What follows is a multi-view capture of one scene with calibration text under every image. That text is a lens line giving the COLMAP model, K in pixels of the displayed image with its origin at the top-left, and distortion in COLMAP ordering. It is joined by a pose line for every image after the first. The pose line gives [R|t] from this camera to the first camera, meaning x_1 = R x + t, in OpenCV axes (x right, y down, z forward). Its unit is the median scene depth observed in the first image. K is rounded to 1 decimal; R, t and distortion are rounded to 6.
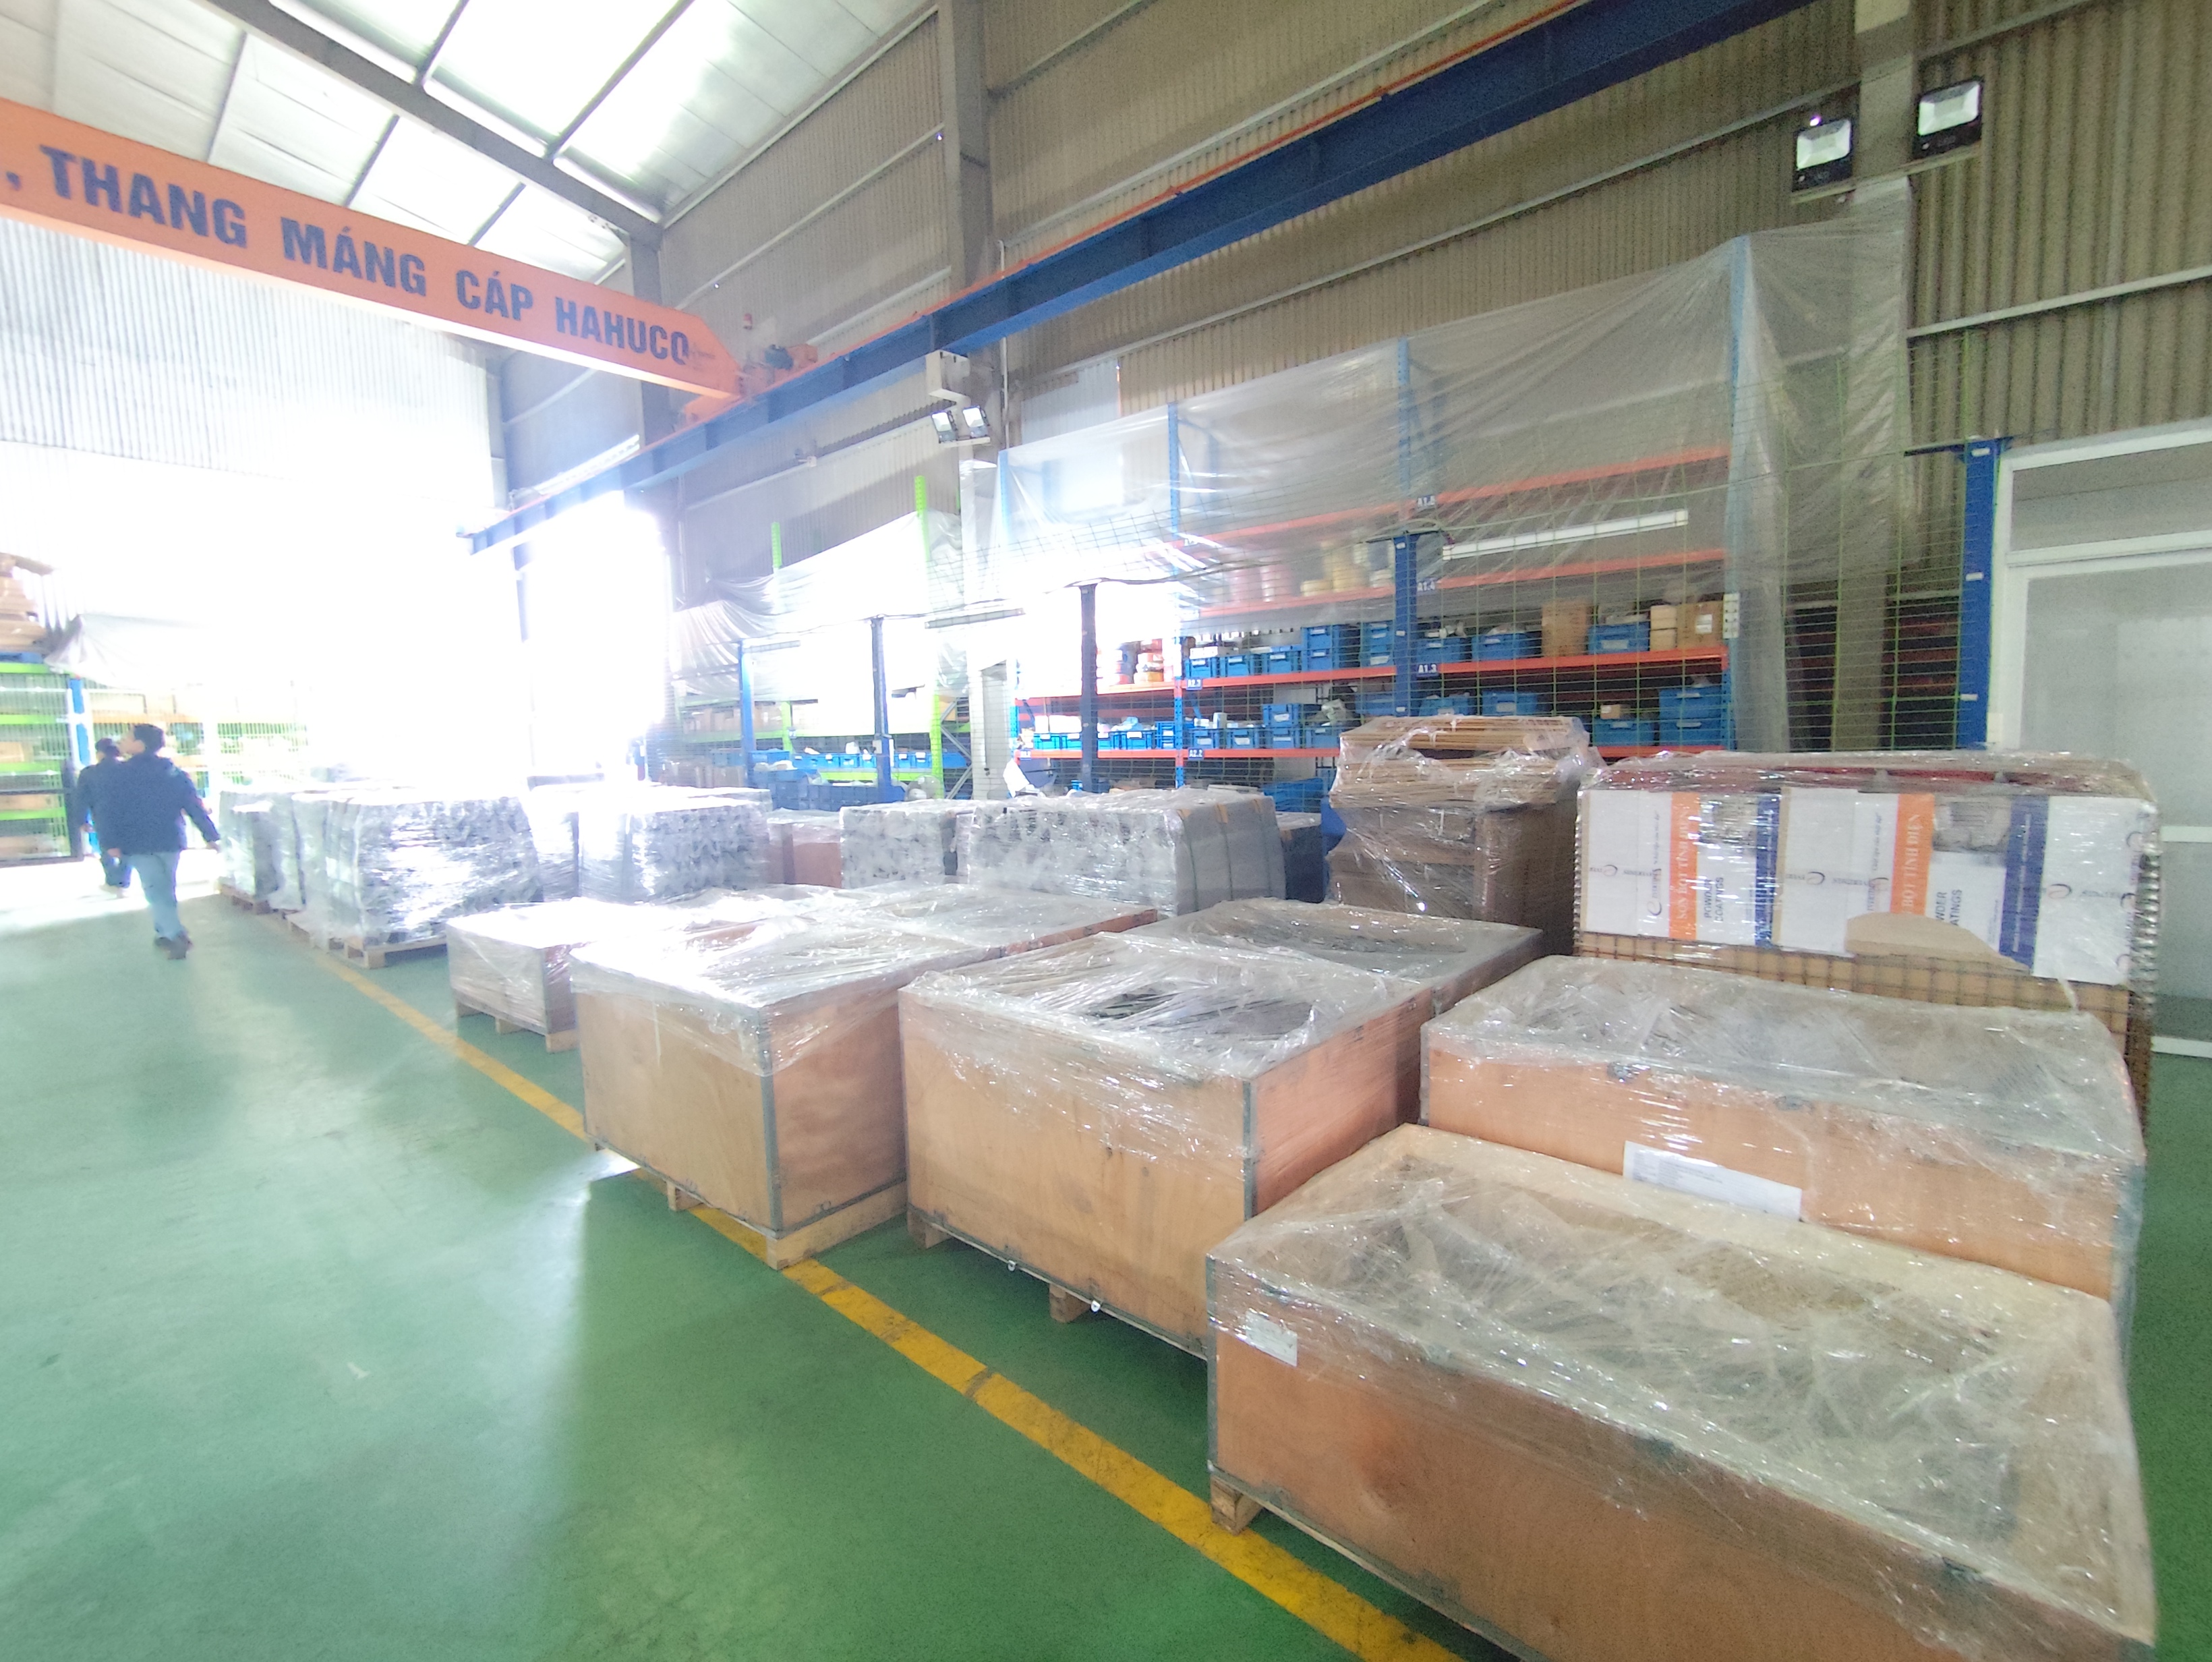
lens RADIAL K [[996.7, 0, 1102.6], [0, 996.7, 808.3], [0, 0, 1]] dist [-0.017296, 0.009931]
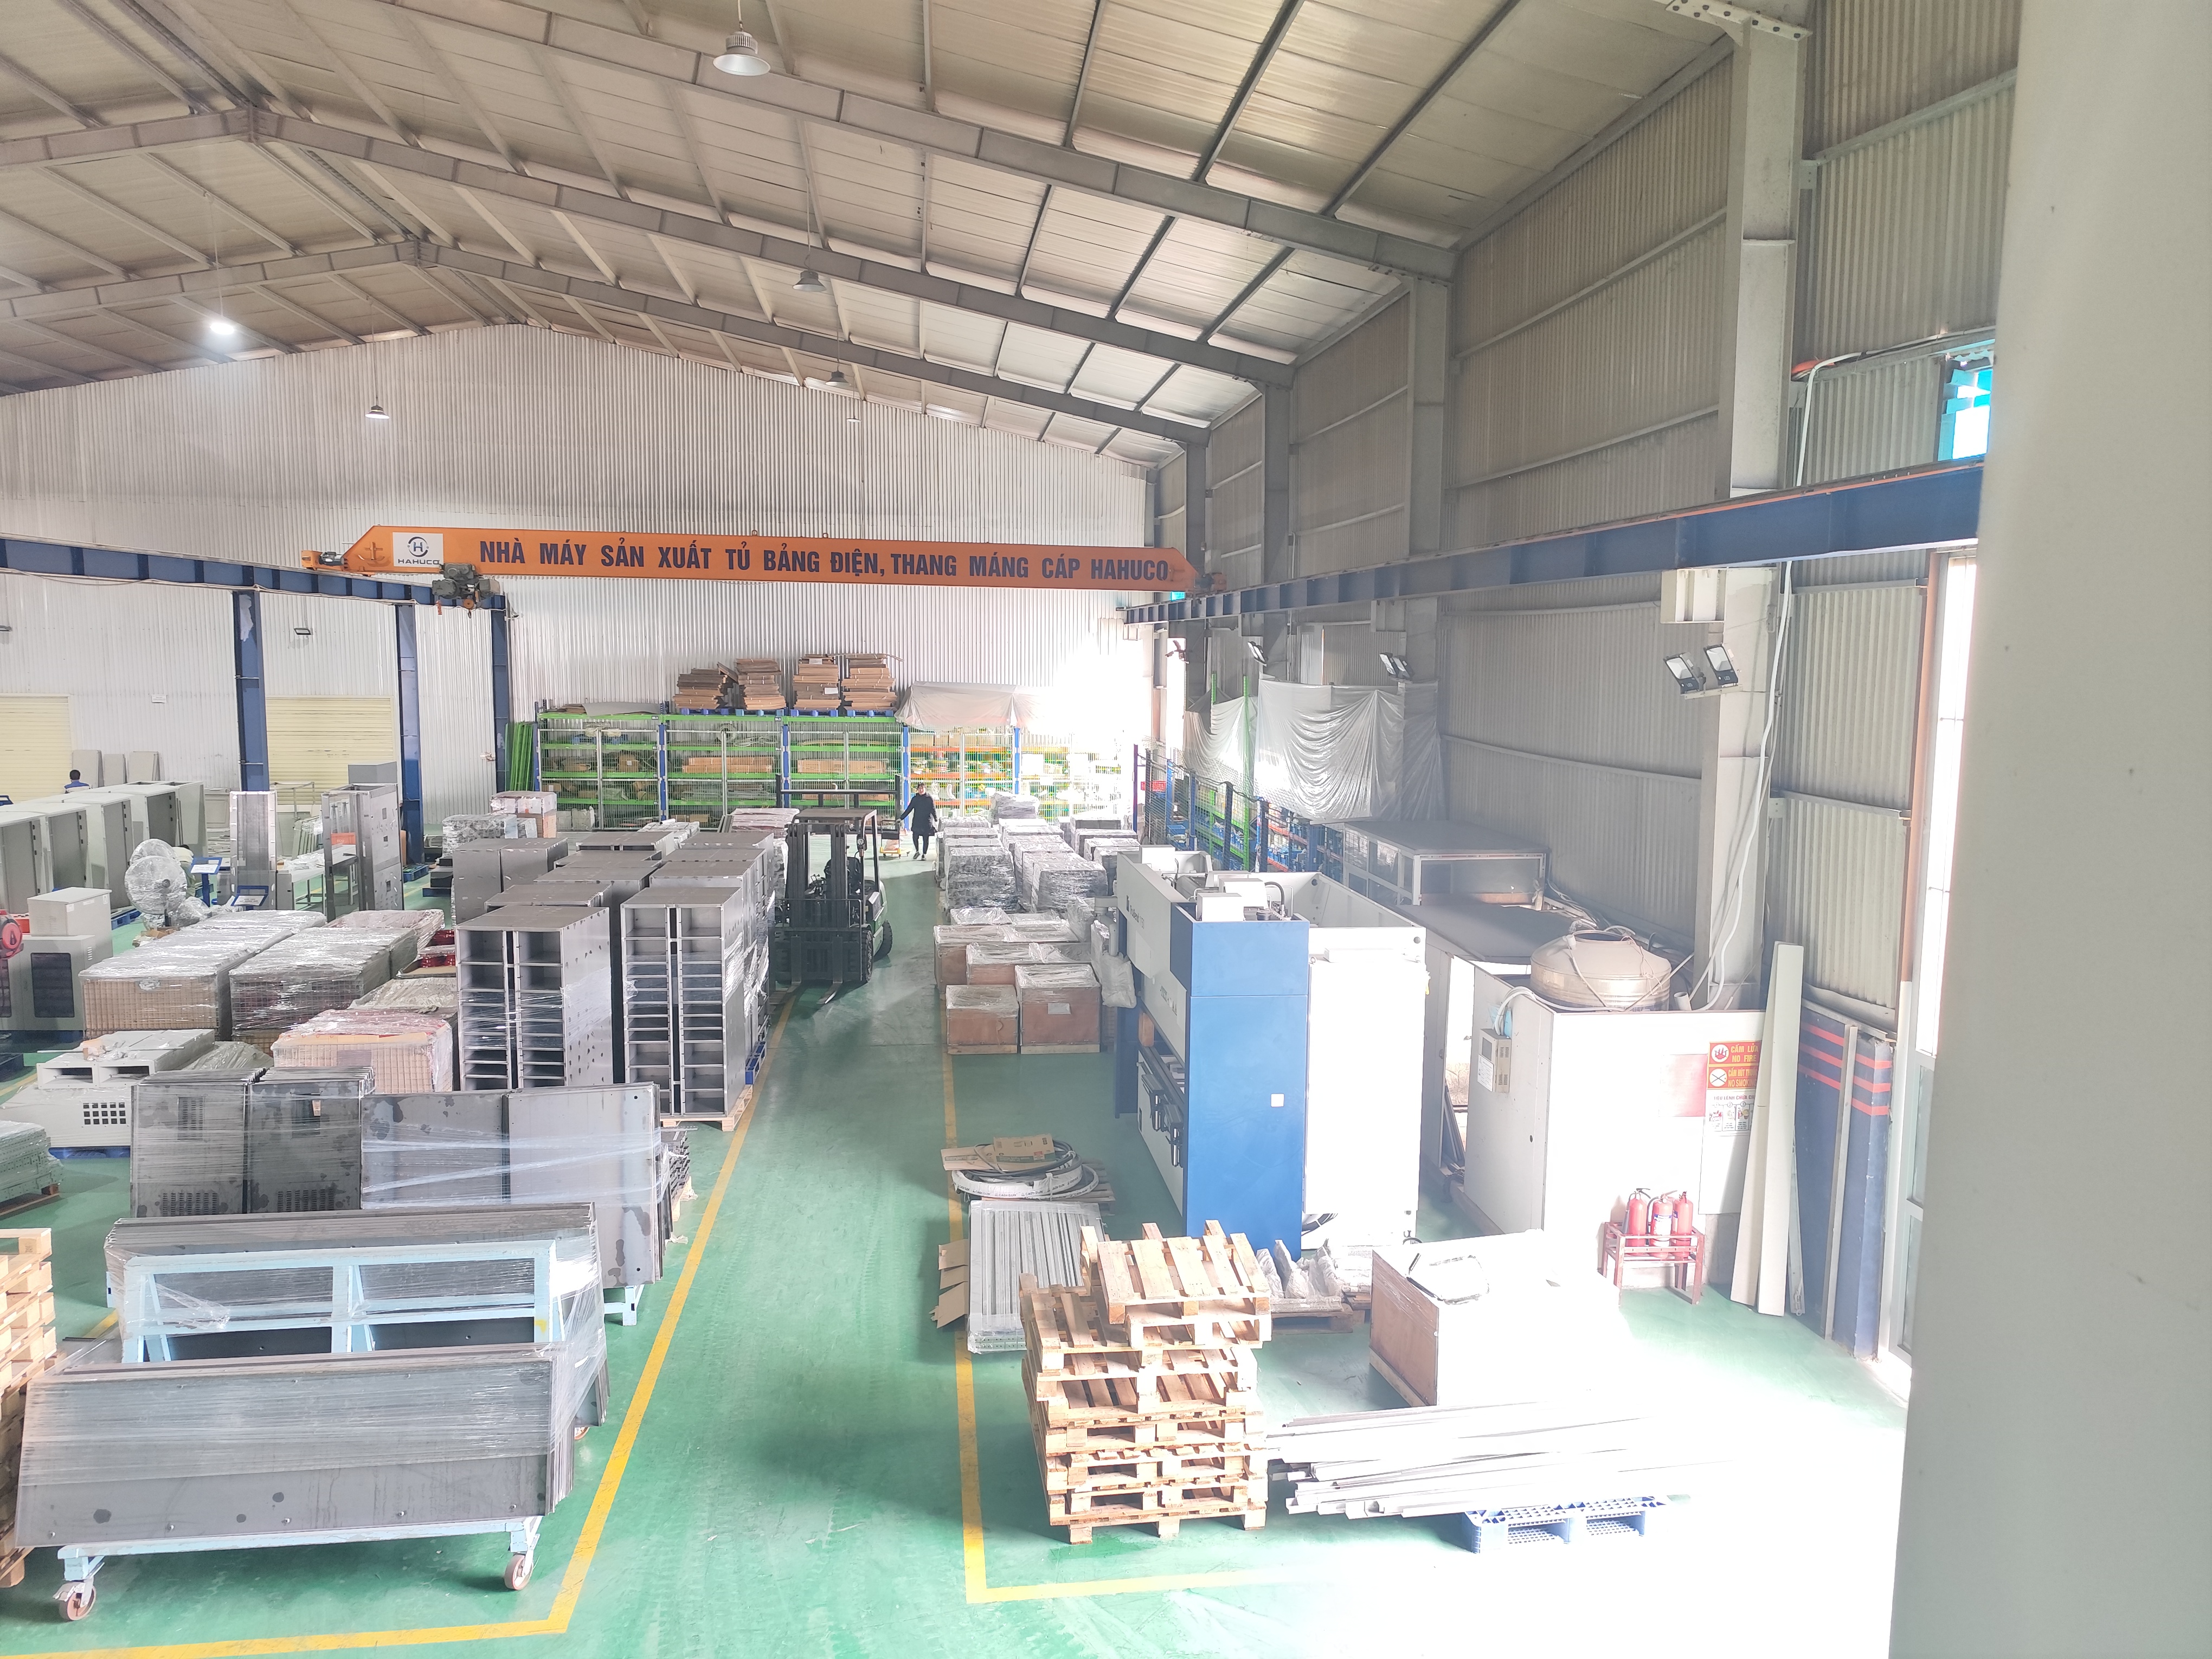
lens RADIAL K [[1507.5, 0, 1110.8], [0, 1507.5, 834.7], [0, 0, 1]] dist [0.034185, -0.029988]
pose [[0.759340, 0.114765, -0.640493, 0.967362], [-0.082115, 0.993355, 0.080640, -0.192480], [0.645492, -0.008639, 0.763719, -0.800516]]
